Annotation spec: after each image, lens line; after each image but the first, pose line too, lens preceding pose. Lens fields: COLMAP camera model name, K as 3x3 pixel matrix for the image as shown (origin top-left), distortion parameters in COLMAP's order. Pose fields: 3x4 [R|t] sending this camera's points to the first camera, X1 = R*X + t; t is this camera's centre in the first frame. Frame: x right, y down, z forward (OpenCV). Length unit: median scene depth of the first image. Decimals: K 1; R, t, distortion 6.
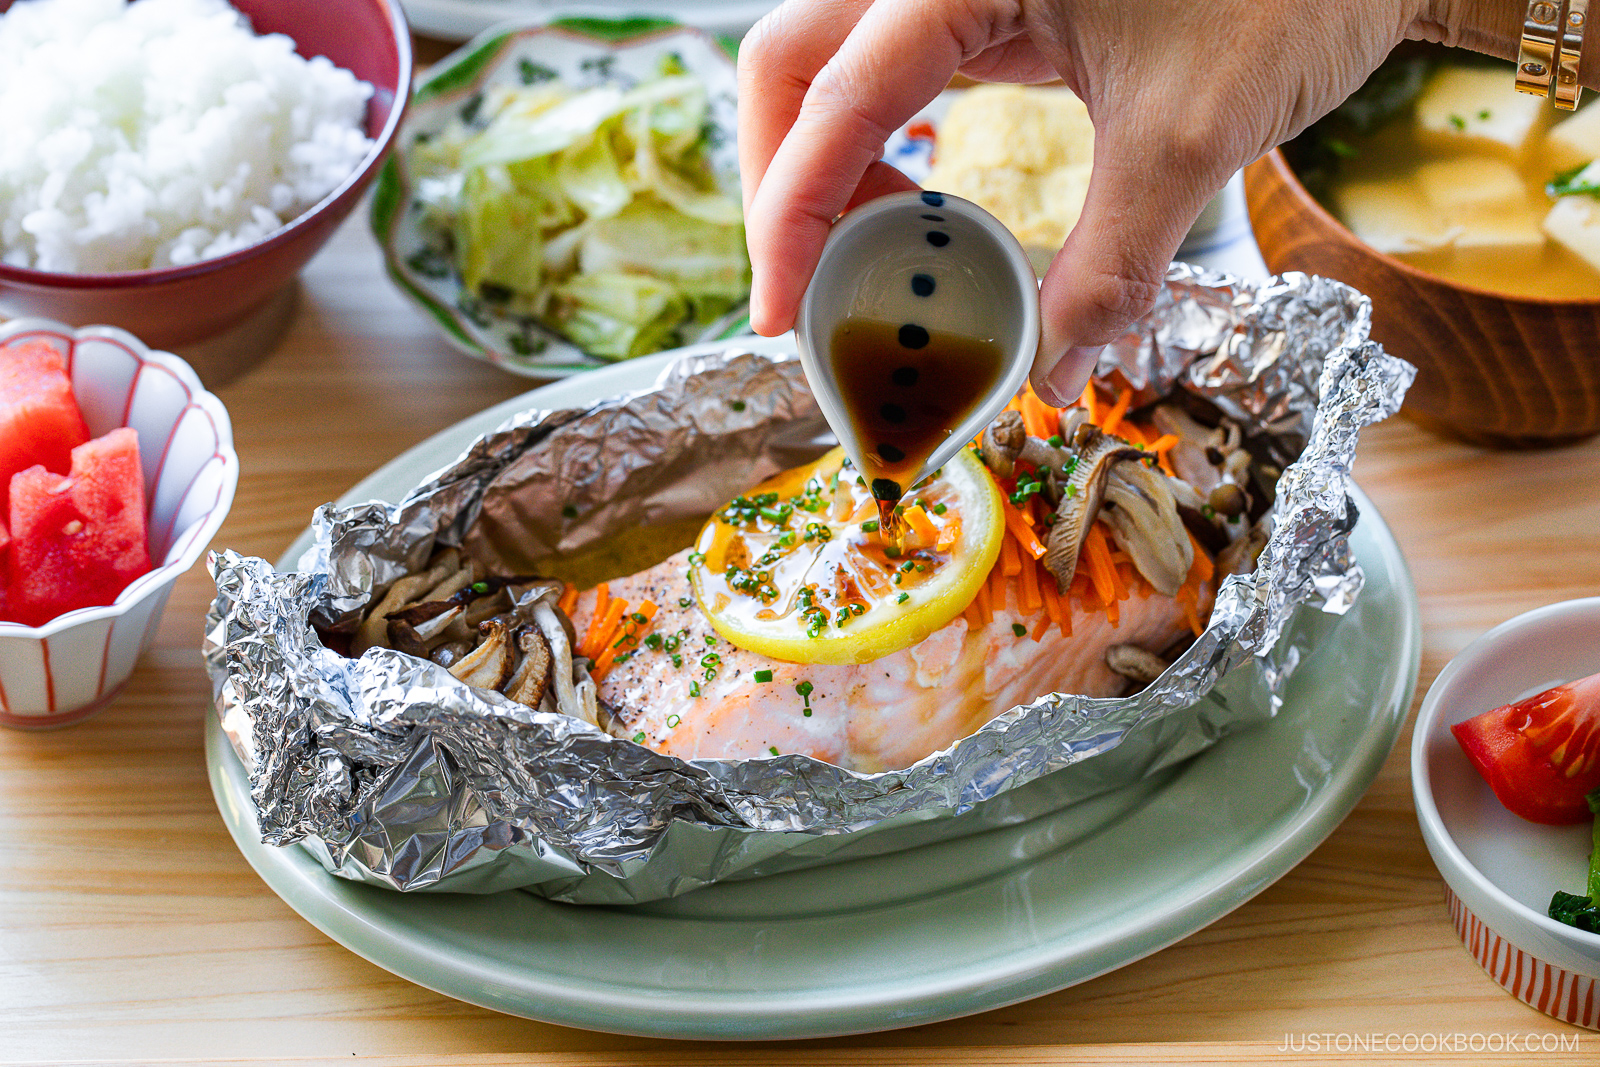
lens RADIAL K [[4742.7, 0, 800.0], [0, 4742.7, 533.5], [0, 0, 1]] dist [0.018832, 1.286578]
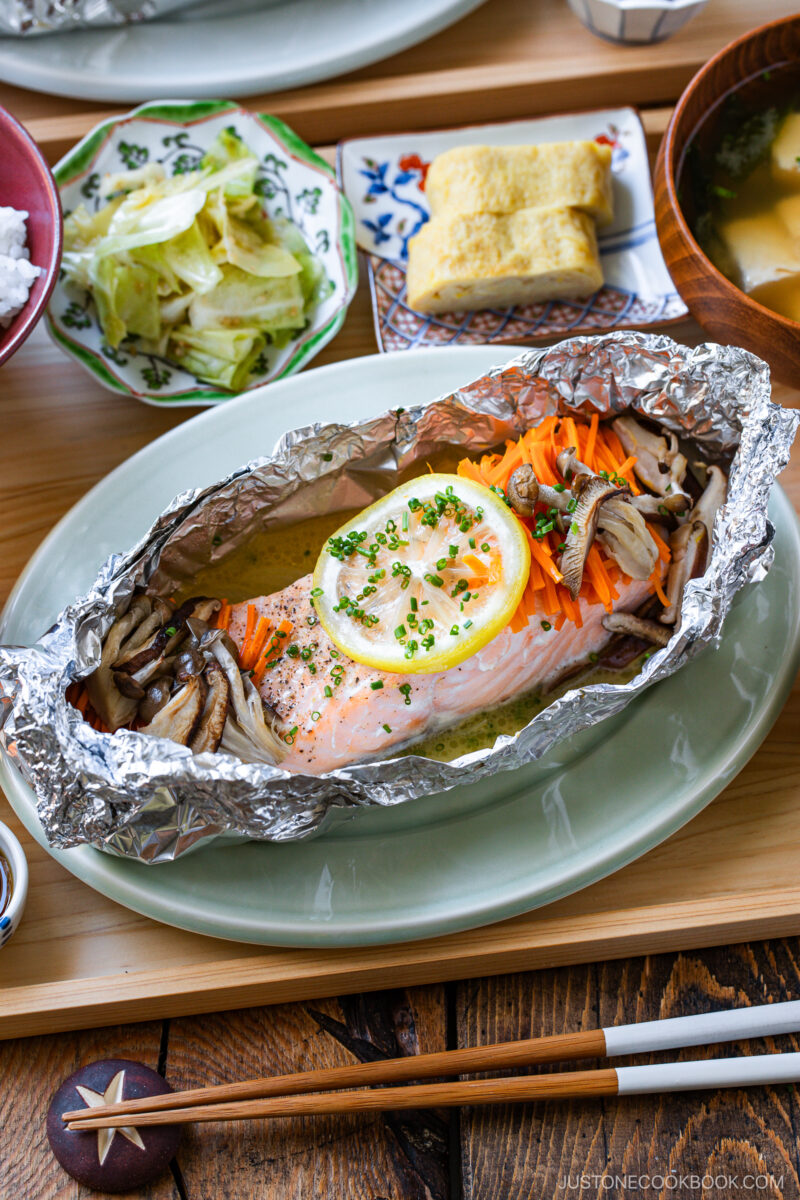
lens RADIAL K [[3557.0, 0, 393.8], [0, 3557.0, 534.3], [0, 0, 1]] dist [0.018832, 1.286578]
pose [[0.992670, -0.101041, 0.066306, -0.068450], [0.080203, 0.961184, 0.263995, -0.293982], [-0.090406, -0.256742, 0.962242, -0.033702]]
